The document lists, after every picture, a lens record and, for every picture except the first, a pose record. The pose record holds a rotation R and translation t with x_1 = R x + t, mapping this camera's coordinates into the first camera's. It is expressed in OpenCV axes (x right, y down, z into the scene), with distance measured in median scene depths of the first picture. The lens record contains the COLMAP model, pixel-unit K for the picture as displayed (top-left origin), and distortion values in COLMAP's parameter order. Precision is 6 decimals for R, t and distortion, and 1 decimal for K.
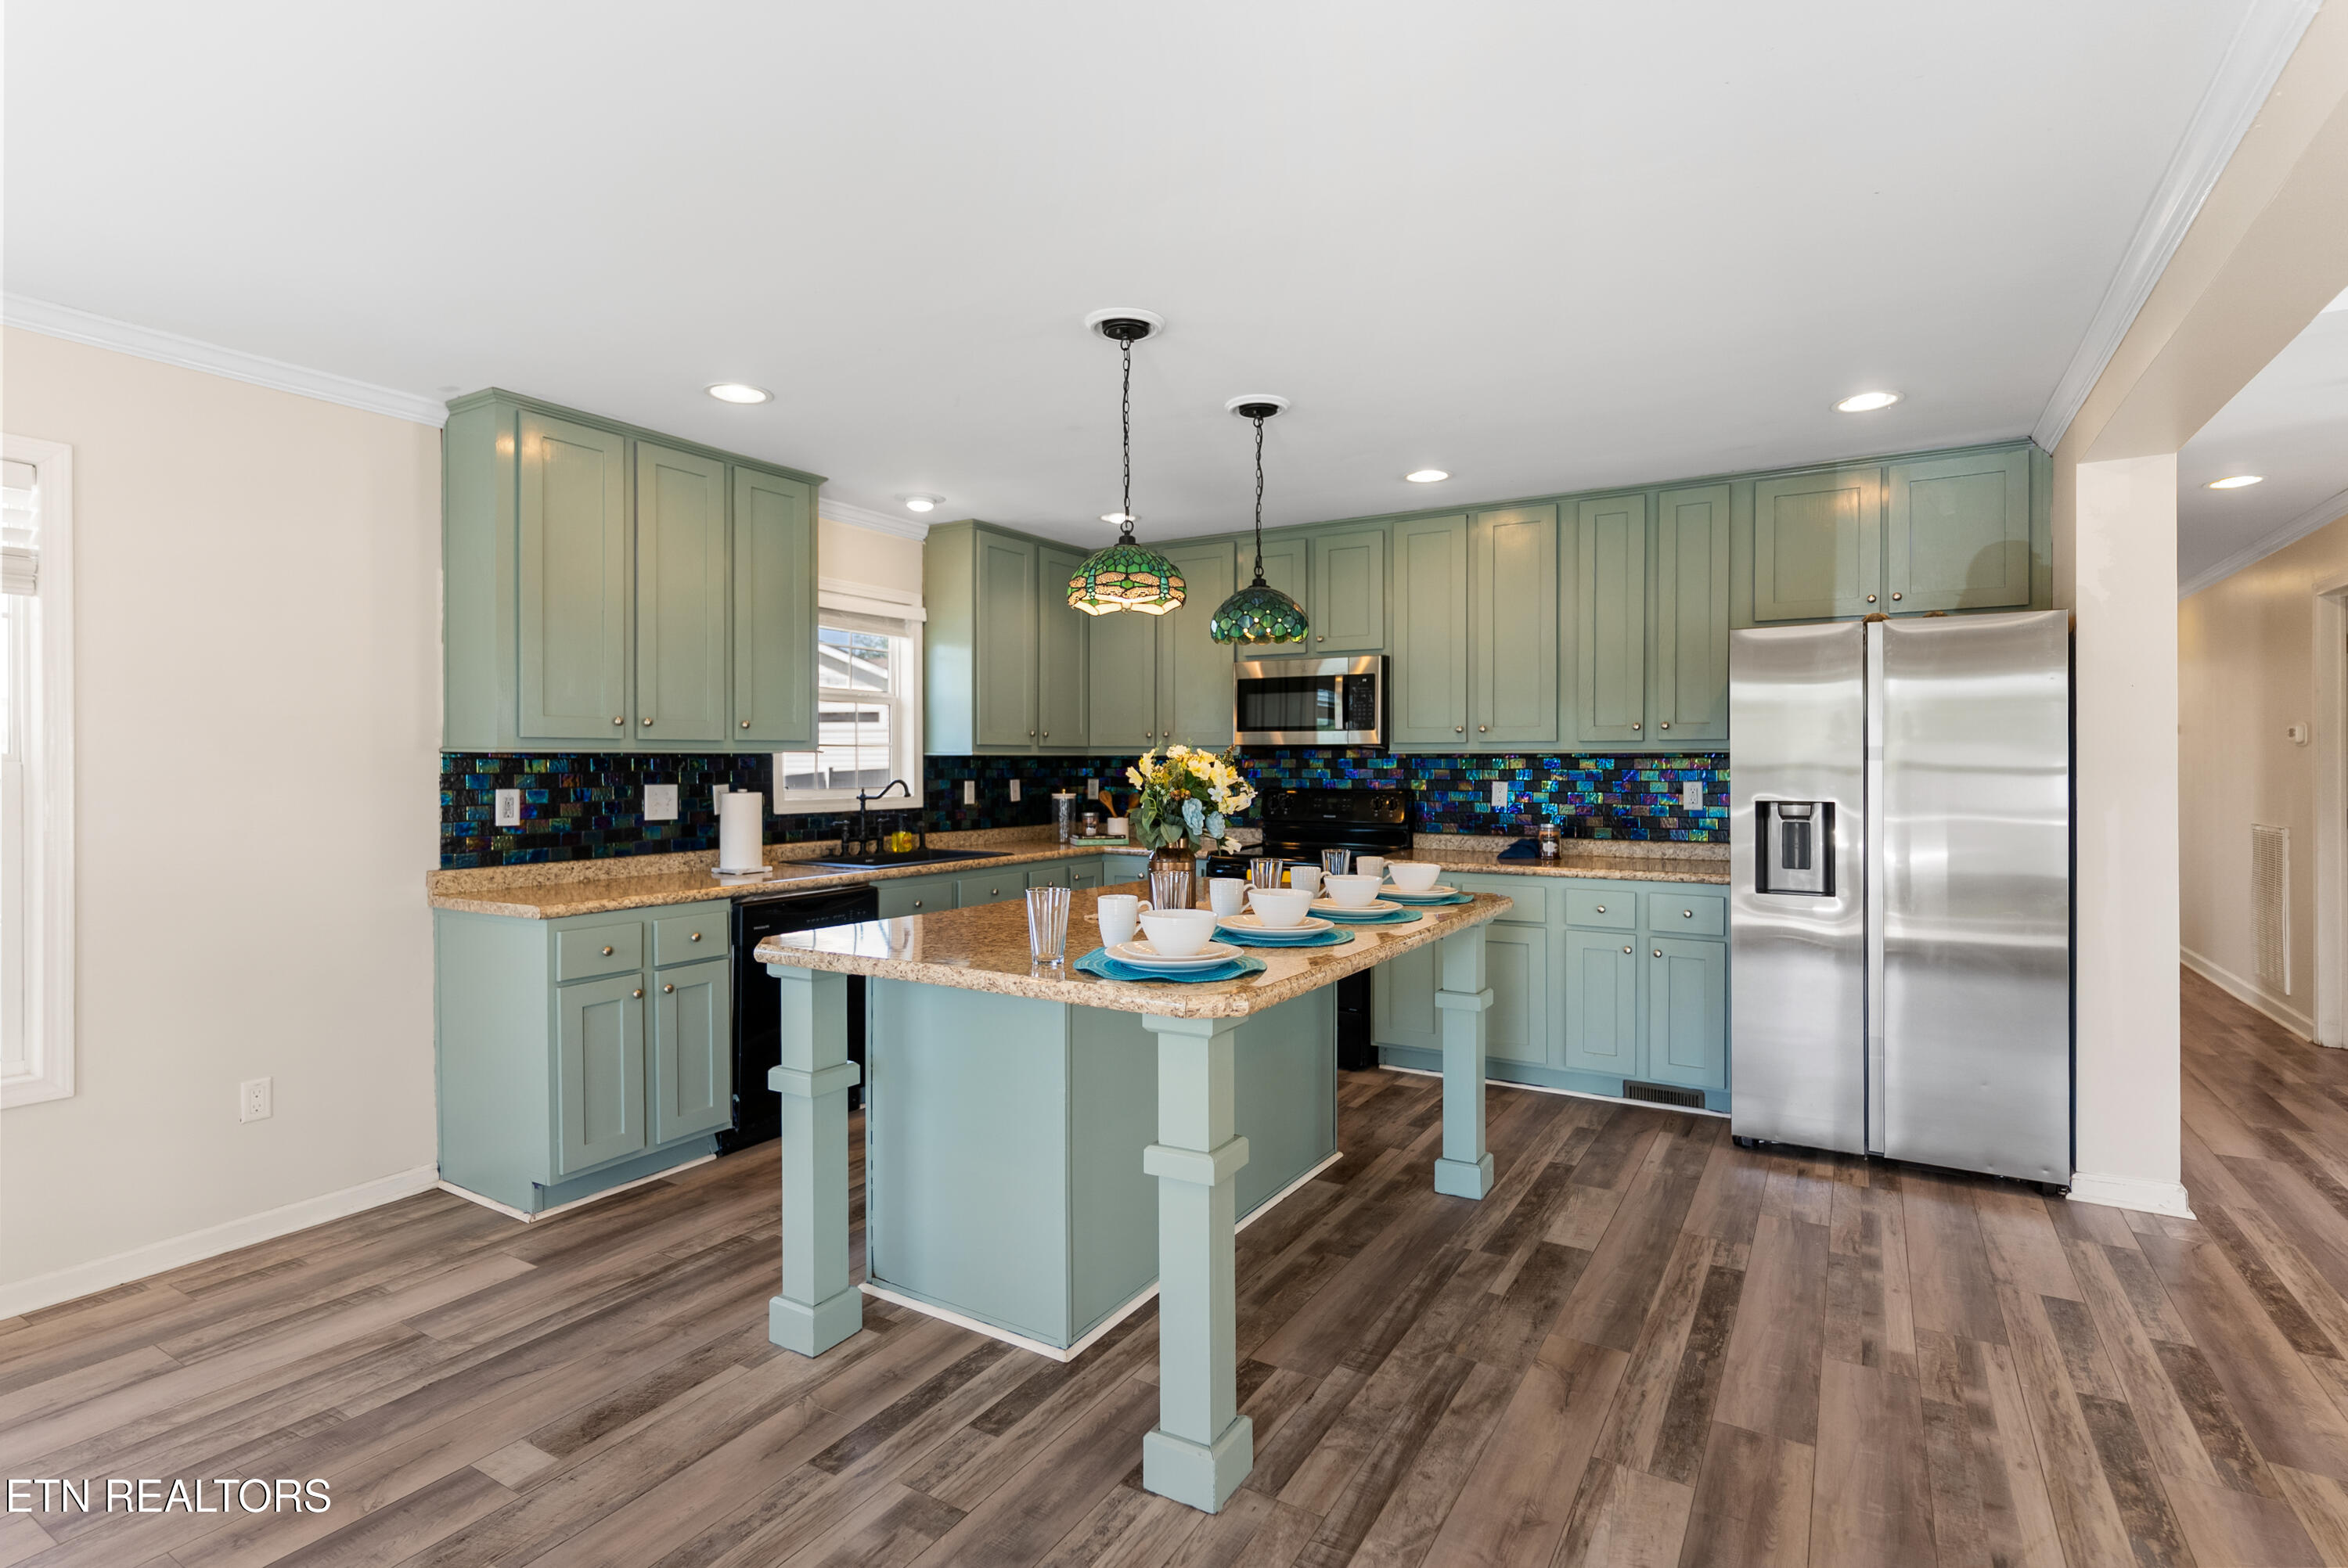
lens RADIAL K [[1127.6, 0, 1165.3], [0, 1127.6, 777.5], [0, 0, 1]] dist [0.001379, 0.000800]
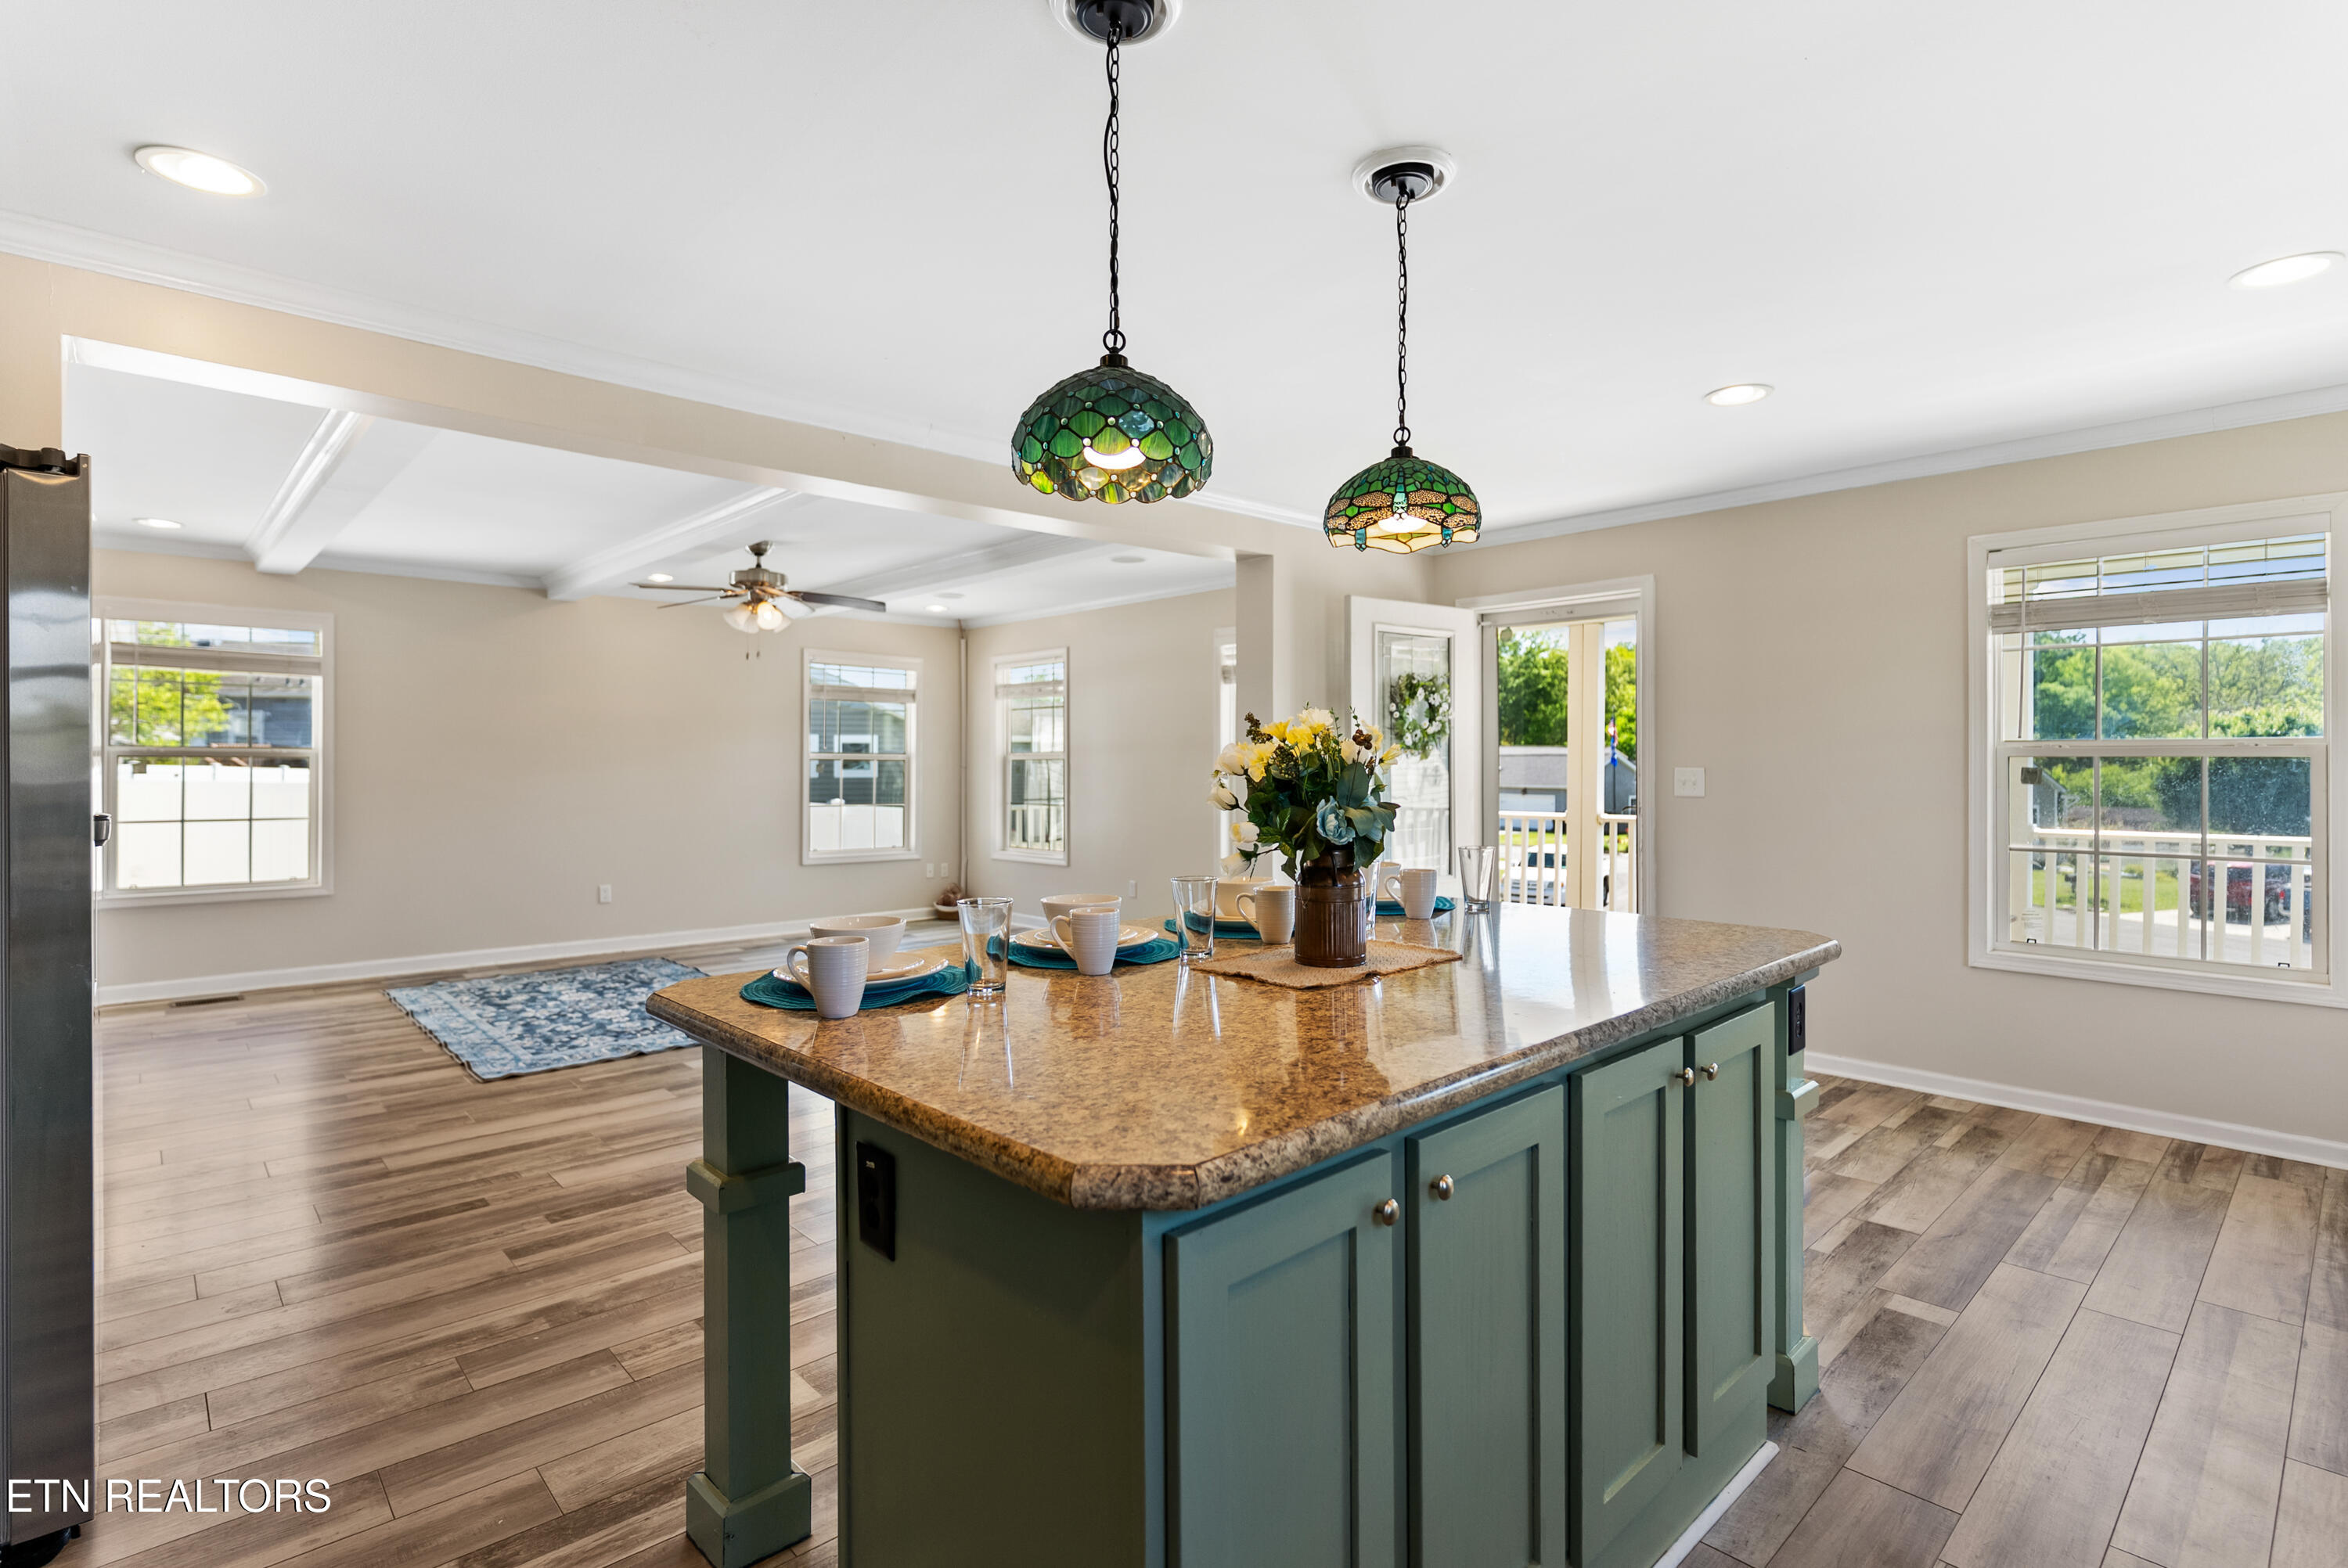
lens RADIAL K [[1127.6, 0, 1163.5], [0, 1127.6, 767.2], [0, 0, 1]] dist [0.001379, 0.000800]
pose [[-0.961797, 0.002633, 0.273750, -0.075867], [0.005873, 0.999922, 0.011017, -0.004217], [-0.273700, 0.012203, -0.961738, 1.548163]]
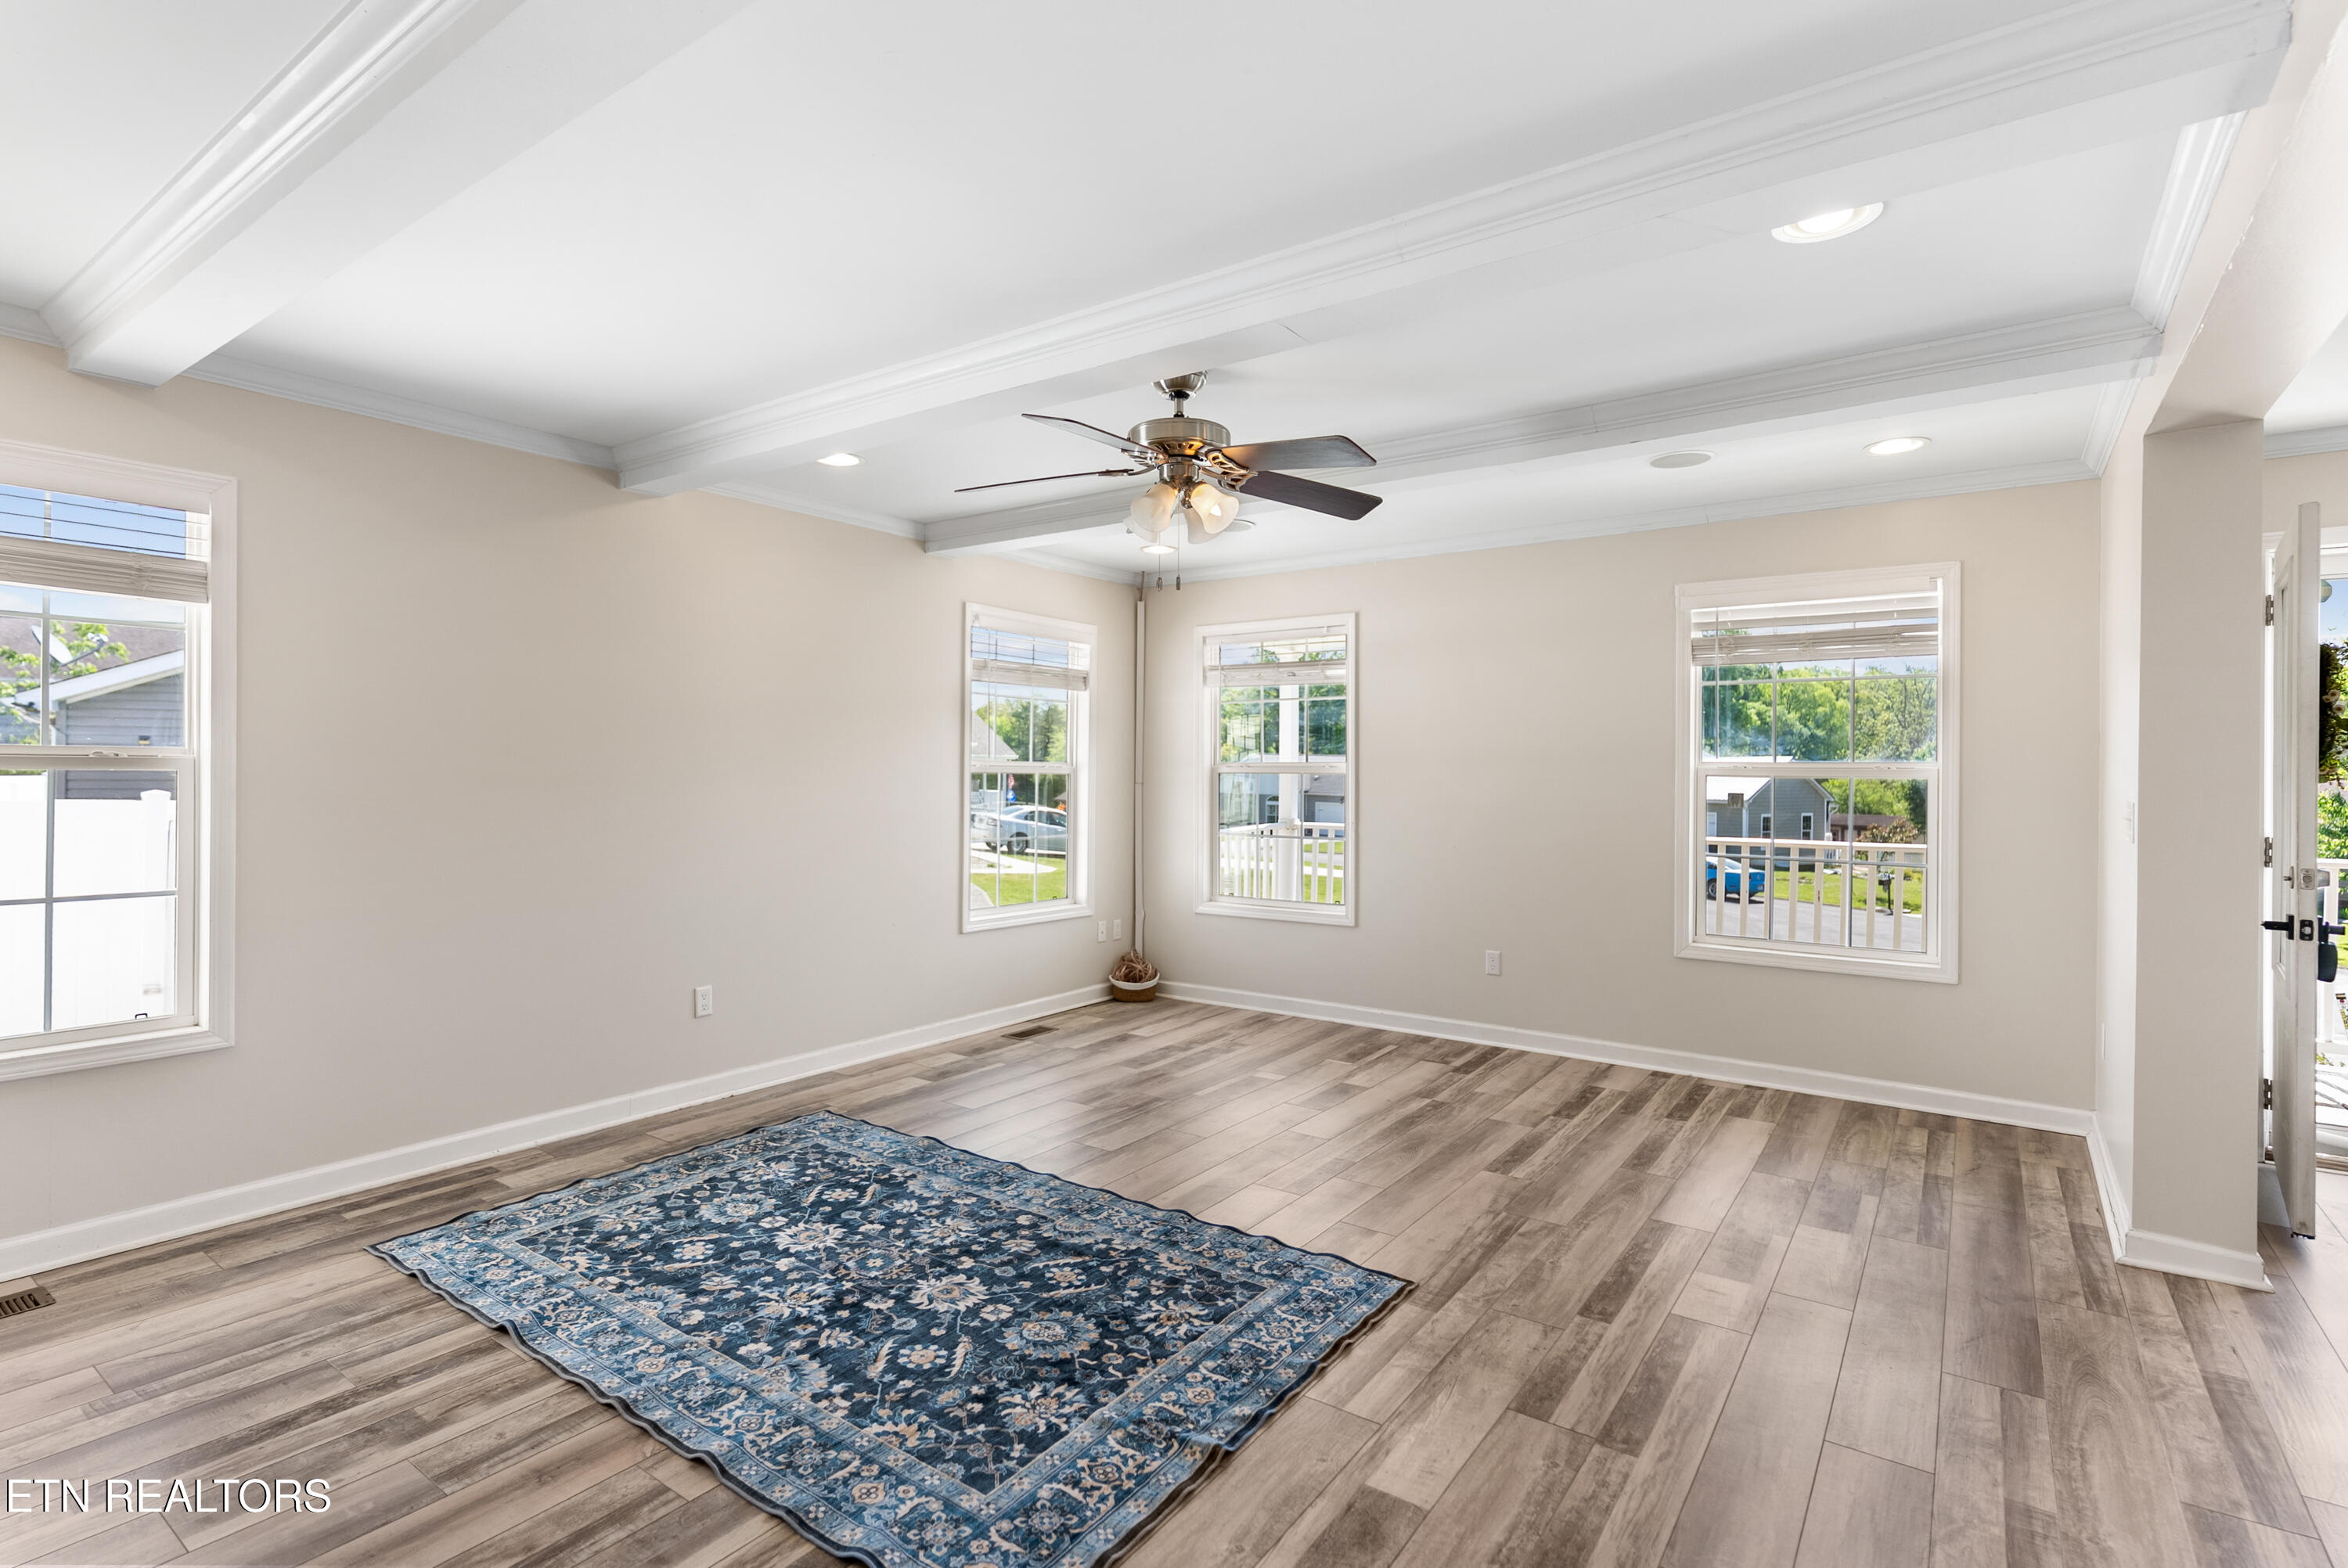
lens RADIAL K [[1127.6, 0, 1161.3], [0, 1127.6, 783.4], [0, 0, 1]] dist [0.001379, 0.000800]
pose [[-0.996759, -0.003865, 0.080348, 0.979576], [-0.002210, 0.999784, 0.020677, -0.016689], [-0.080411, 0.020433, -0.996552, 0.957481]]
